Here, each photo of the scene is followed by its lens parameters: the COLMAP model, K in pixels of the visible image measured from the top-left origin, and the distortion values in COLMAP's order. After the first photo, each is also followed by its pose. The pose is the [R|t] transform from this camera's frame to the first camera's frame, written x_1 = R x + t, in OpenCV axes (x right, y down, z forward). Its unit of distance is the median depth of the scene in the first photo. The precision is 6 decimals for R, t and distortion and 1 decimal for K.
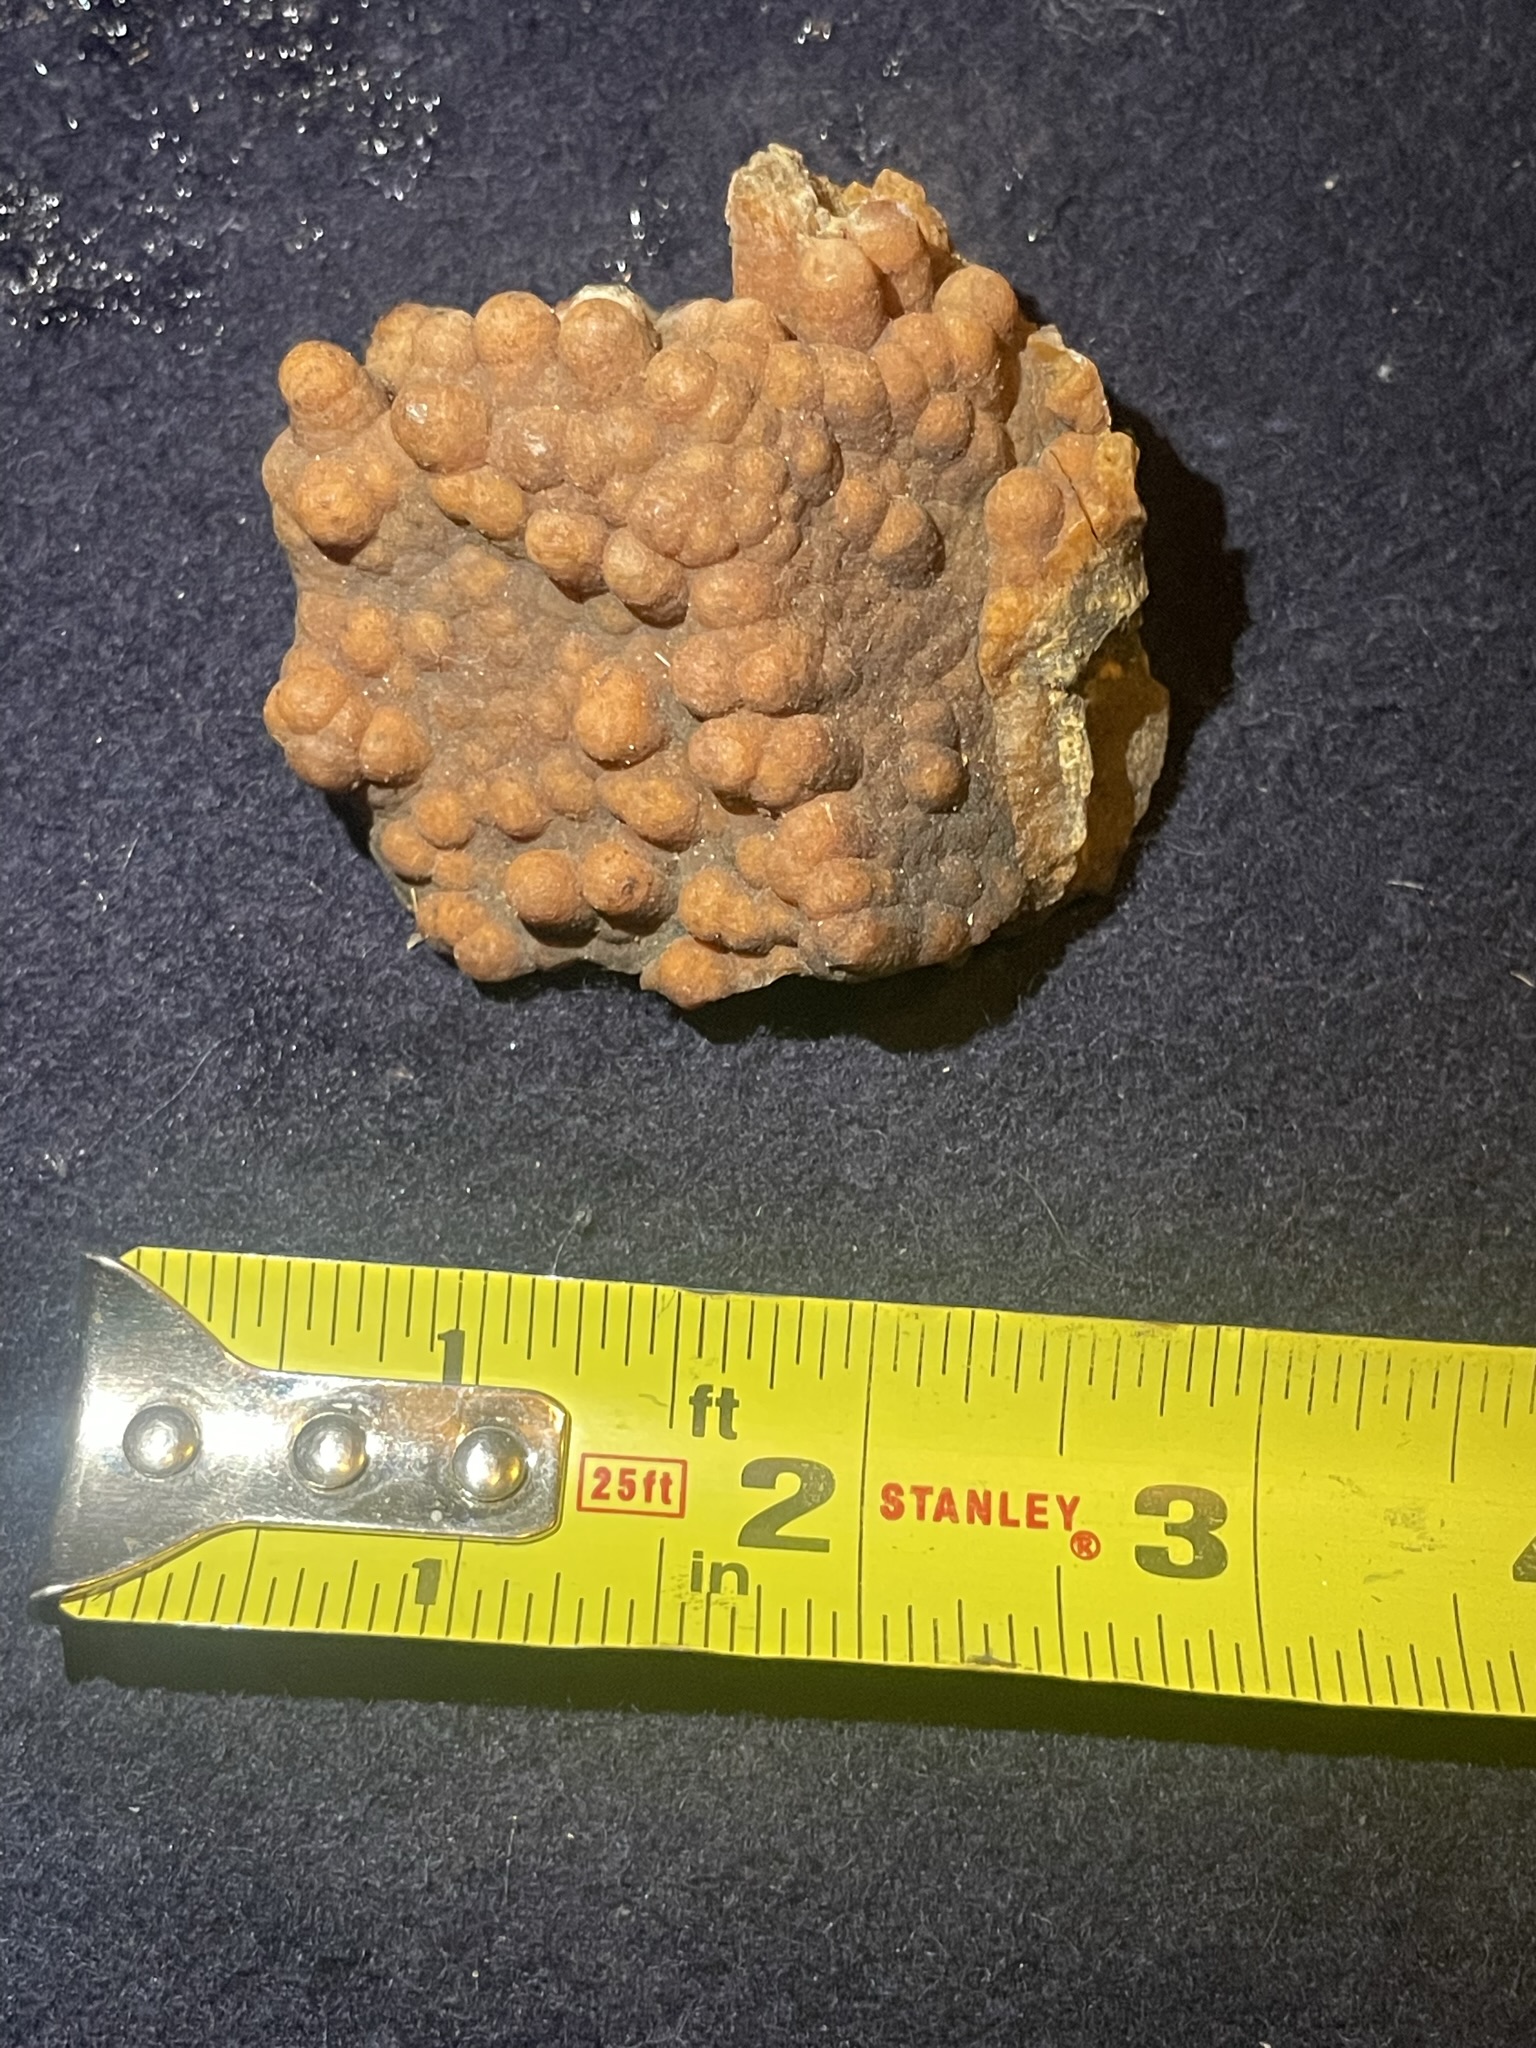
lens RADIAL K [[2815.0, 0, 768.0], [0, 2815.0, 1024.0], [0, 0, 1]] dist [0.162144, -0.532499]
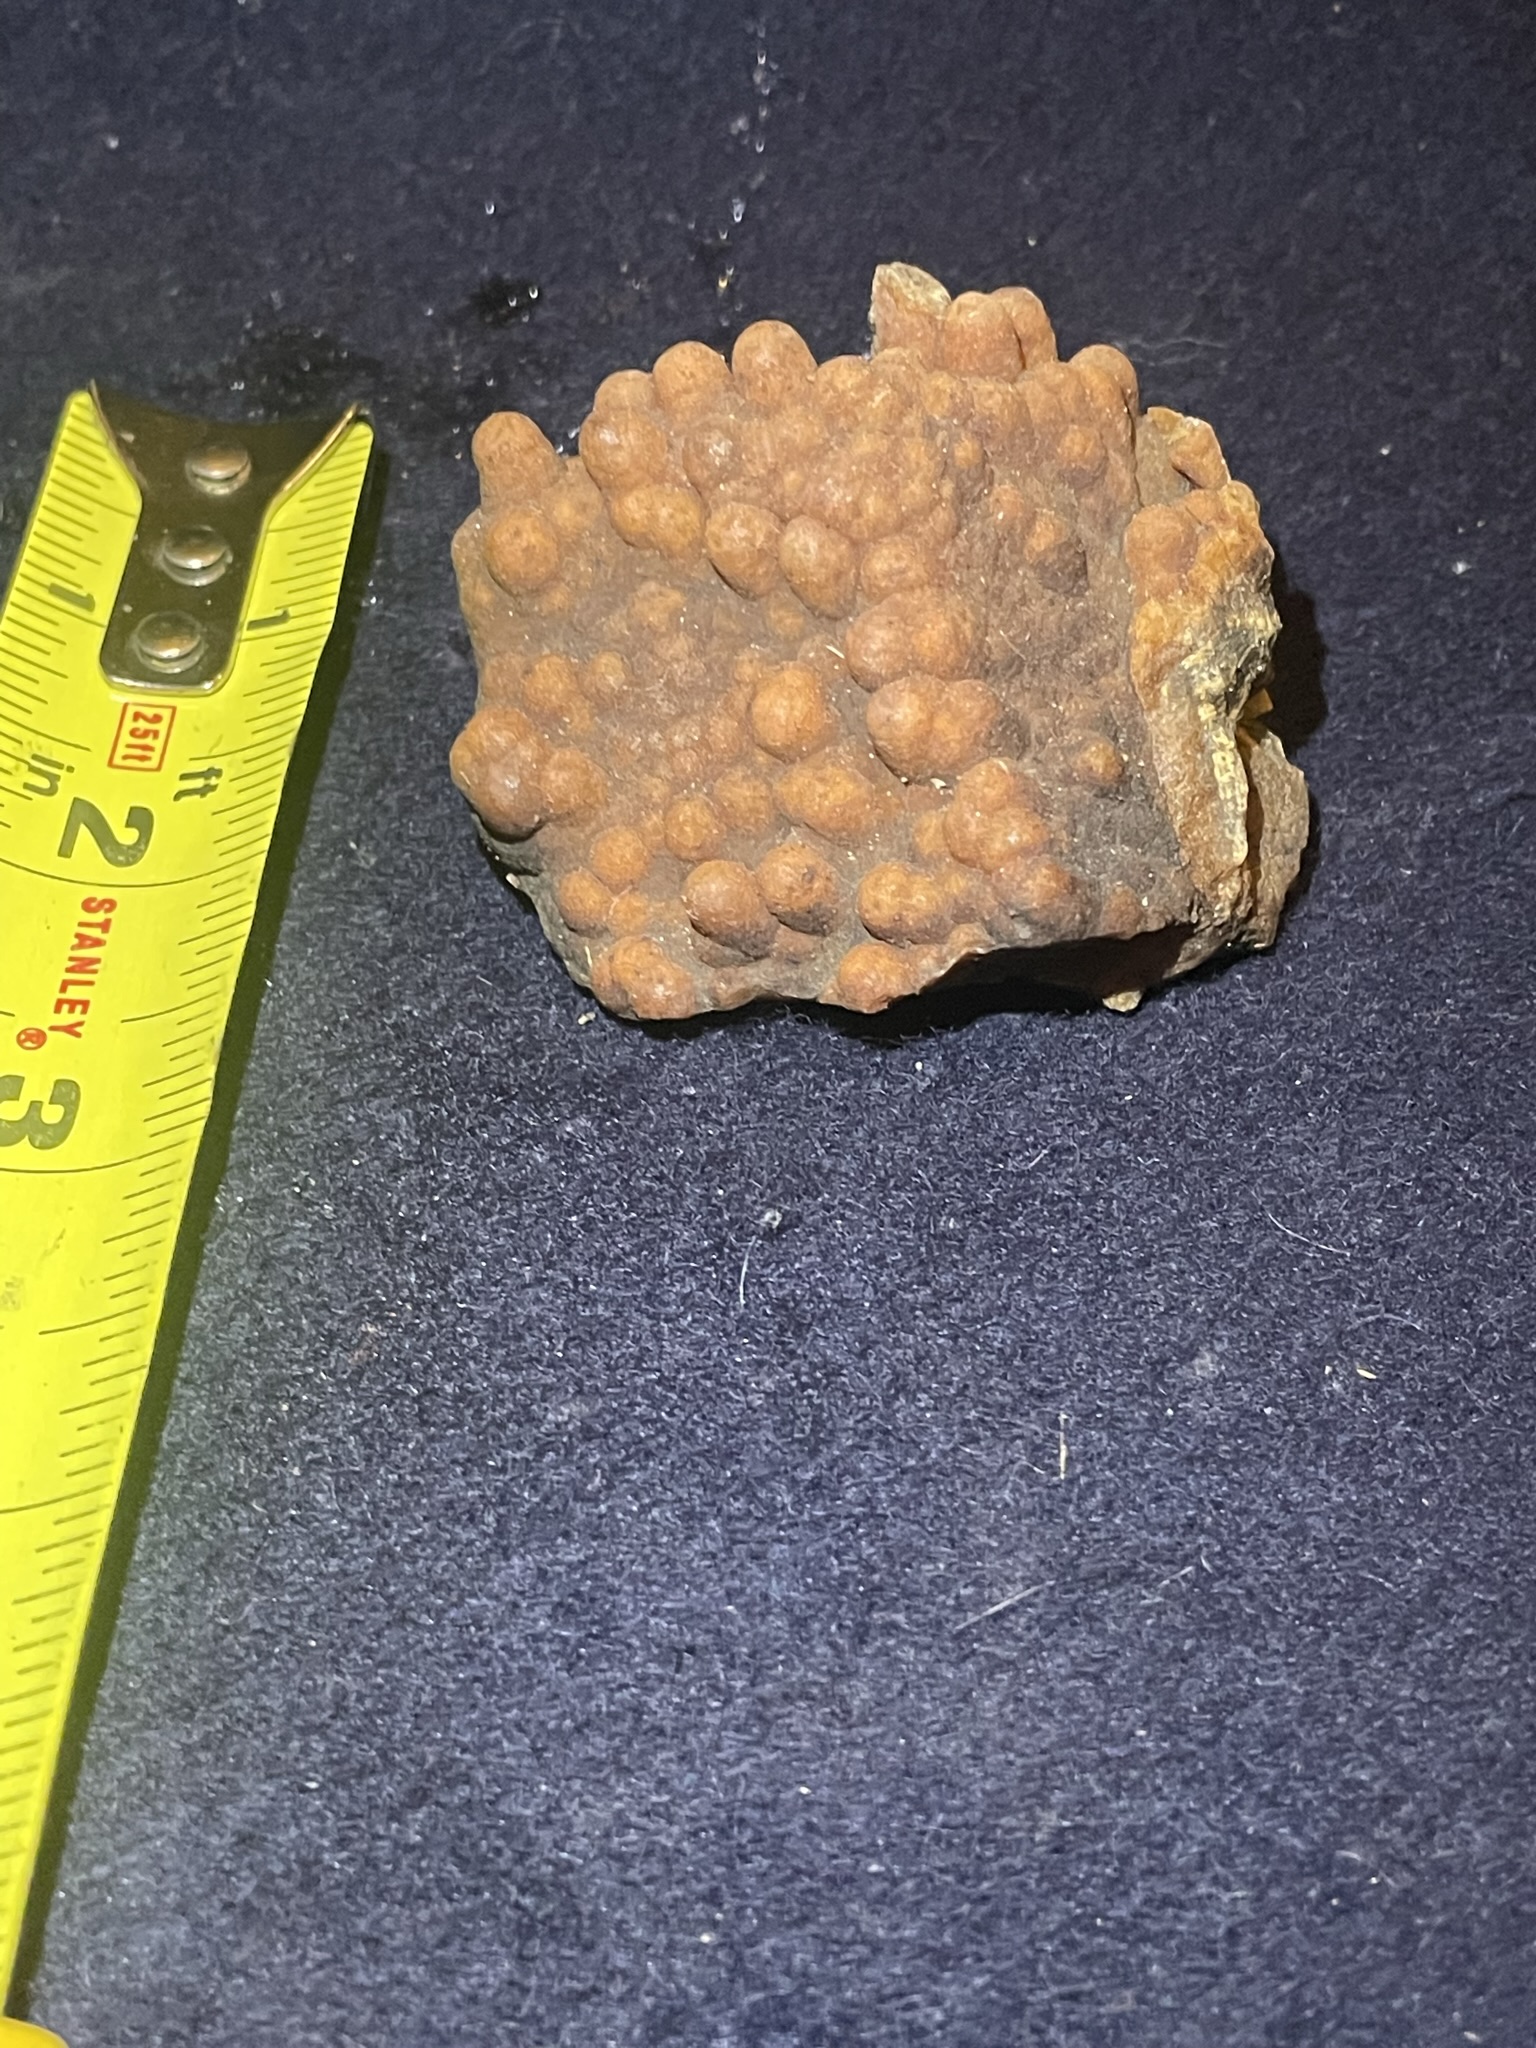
lens RADIAL K [[2766.2, 0, 768.0], [0, 2766.2, 1024.0], [0, 0, 1]] dist [0.069578, 0.012811]
pose [[0.015303, 0.734021, -0.678955, 0.805239], [-0.943005, 0.236350, 0.234264, -0.311905], [0.332426, 0.636673, 0.695802, 0.373696]]
